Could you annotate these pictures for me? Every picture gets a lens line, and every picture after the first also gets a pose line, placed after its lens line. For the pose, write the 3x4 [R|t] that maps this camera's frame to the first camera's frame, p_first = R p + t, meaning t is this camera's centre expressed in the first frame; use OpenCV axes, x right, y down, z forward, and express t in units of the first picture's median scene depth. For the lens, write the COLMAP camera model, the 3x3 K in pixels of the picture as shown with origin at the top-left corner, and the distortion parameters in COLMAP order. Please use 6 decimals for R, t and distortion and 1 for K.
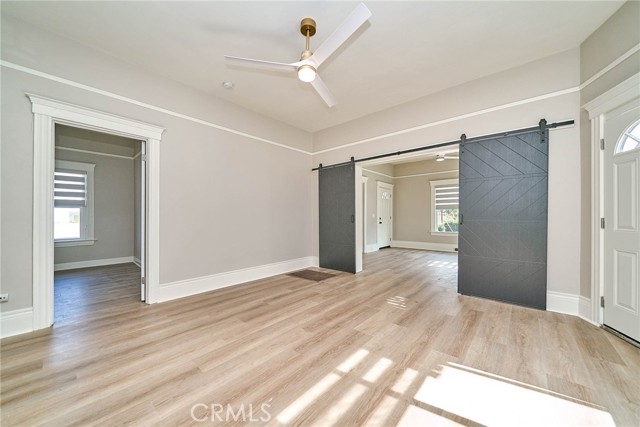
lens RADIAL K [[232.1, 0, 319.2], [0, 232.1, 216.7], [0, 0, 1]] dist [-0.003533, -0.000730]
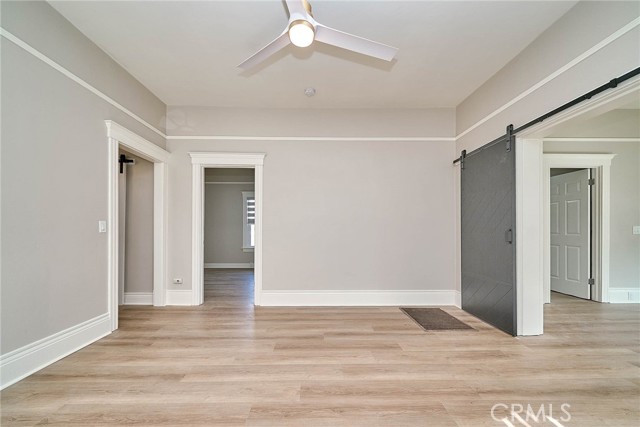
lens RADIAL K [[244.5, 0, 314.4], [0, 244.5, 229.0], [0, 0, 1]] dist [-0.002094, 0.000090]
pose [[0.670527, -0.002377, -0.741881, 0.427565], [-0.001433, 0.999989, -0.004499, -0.007019], [0.741884, 0.004080, 0.670516, 0.419210]]
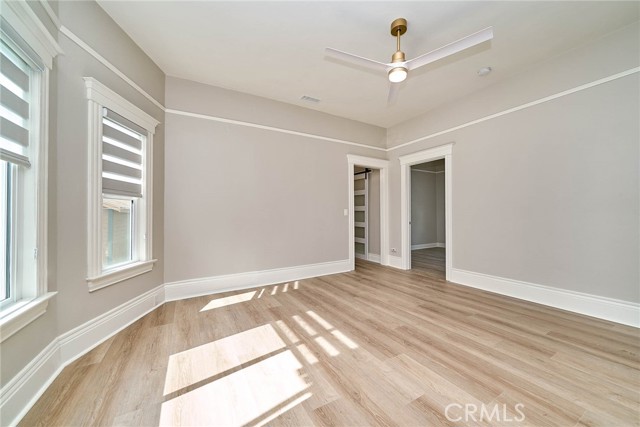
lens RADIAL K [[232.1, 0, 323.1], [0, 232.1, 213.8], [0, 0, 1]] dist [-0.003533, -0.000730]
pose [[-0.306552, -0.002137, -0.951852, 0.813894], [0.008328, 0.999953, -0.004927, -0.002779], [0.951817, -0.009438, -0.306520, 0.796279]]
